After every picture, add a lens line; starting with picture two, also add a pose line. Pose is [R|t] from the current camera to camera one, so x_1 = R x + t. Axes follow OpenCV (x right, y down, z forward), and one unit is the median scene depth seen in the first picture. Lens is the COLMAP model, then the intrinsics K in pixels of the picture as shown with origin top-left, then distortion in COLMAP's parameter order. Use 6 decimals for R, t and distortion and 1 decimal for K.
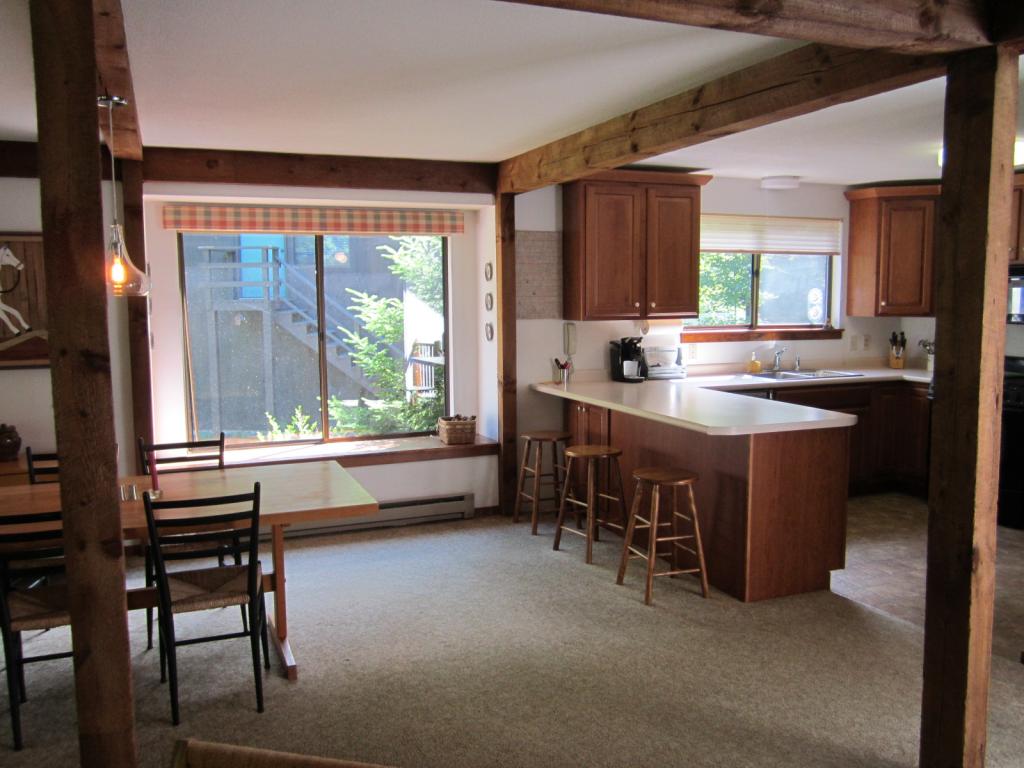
lens RADIAL K [[852.4, 0, 508.6], [0, 852.4, 383.3], [0, 0, 1]] dist [-0.047317, 0.012738]
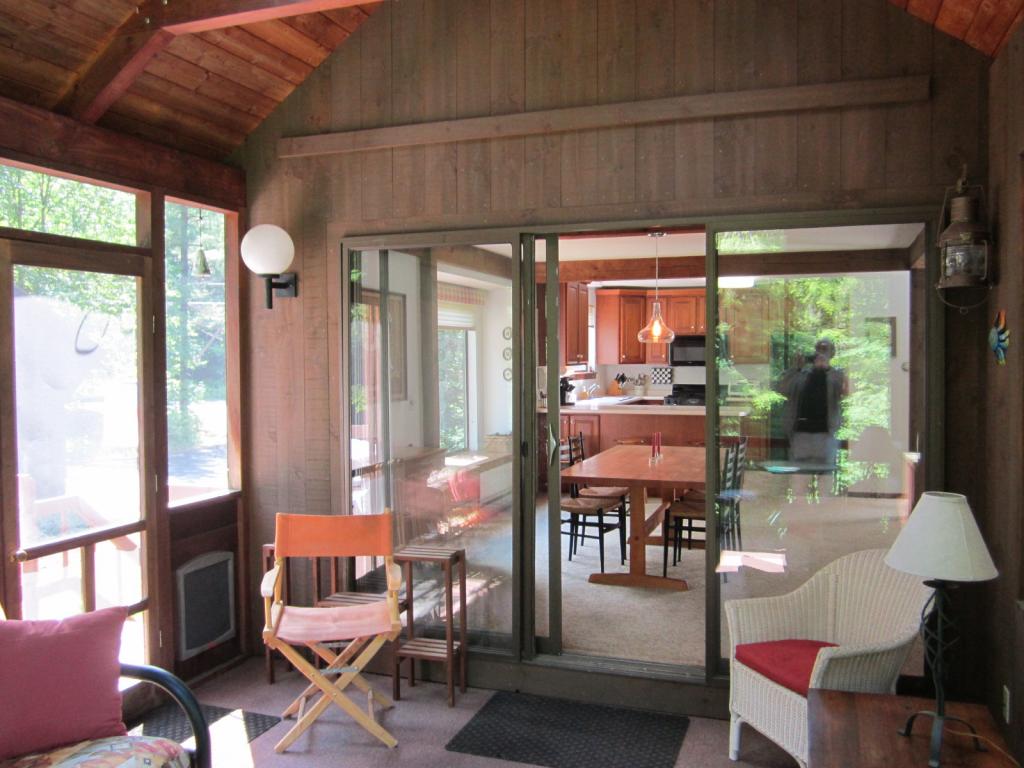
lens RADIAL K [[852.4, 0, 516.4], [0, 852.4, 388.7], [0, 0, 1]] dist [-0.047317, 0.012738]
pose [[0.656758, -0.025405, 0.753673, -1.086535], [0.082677, 0.995833, -0.038478, 0.020199], [-0.749556, 0.087582, 0.656122, 0.041444]]
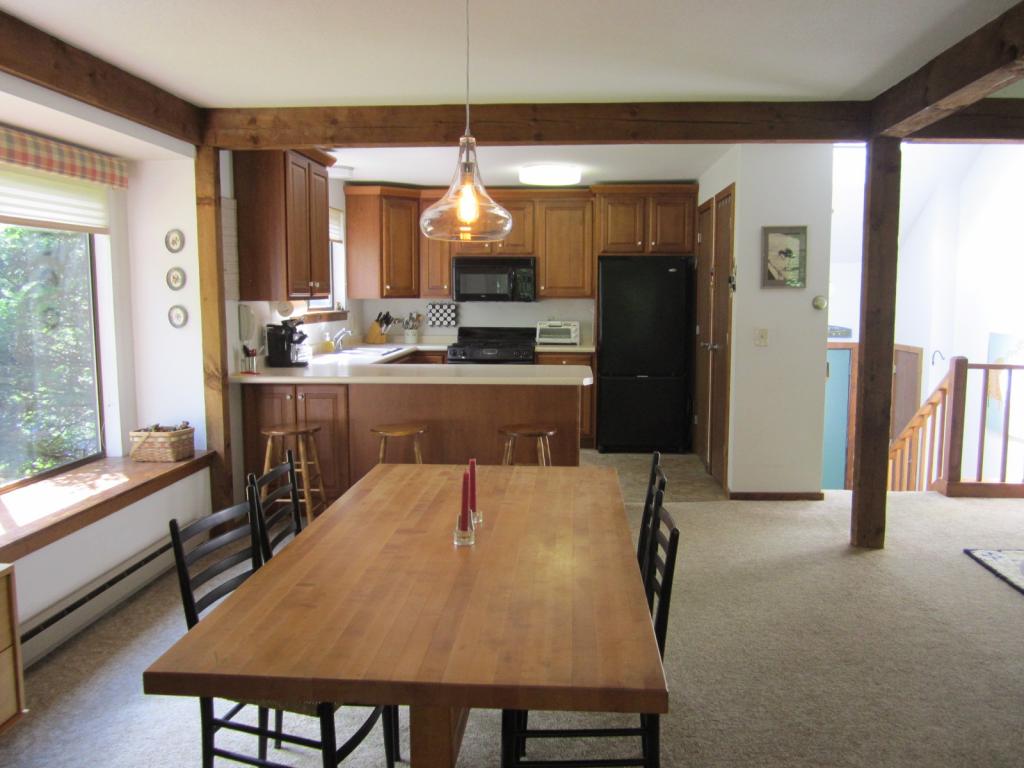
lens RADIAL K [[852.4, 0, 511.0], [0, 852.4, 393.5], [0, 0, 1]] dist [-0.047317, 0.012738]
pose [[0.435107, -0.100451, 0.894758, -0.593268], [0.093050, 0.993453, 0.066283, -0.012043], [-0.895558, 0.054417, 0.441605, 0.368764]]
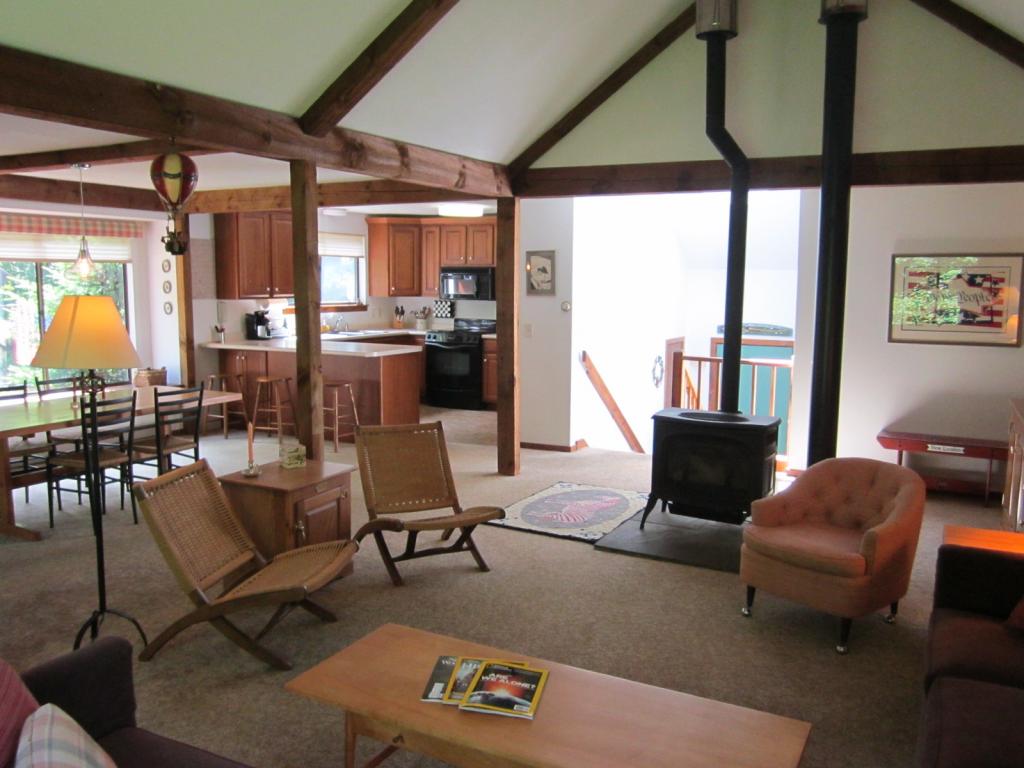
lens RADIAL K [[852.4, 0, 512.8], [0, 852.4, 387.3], [0, 0, 1]] dist [-0.047317, 0.012738]
pose [[0.764196, -0.068984, 0.641284, -0.490323], [0.056202, 0.997604, 0.040339, 0.046529], [-0.642531, 0.005214, 0.766242, -0.449162]]
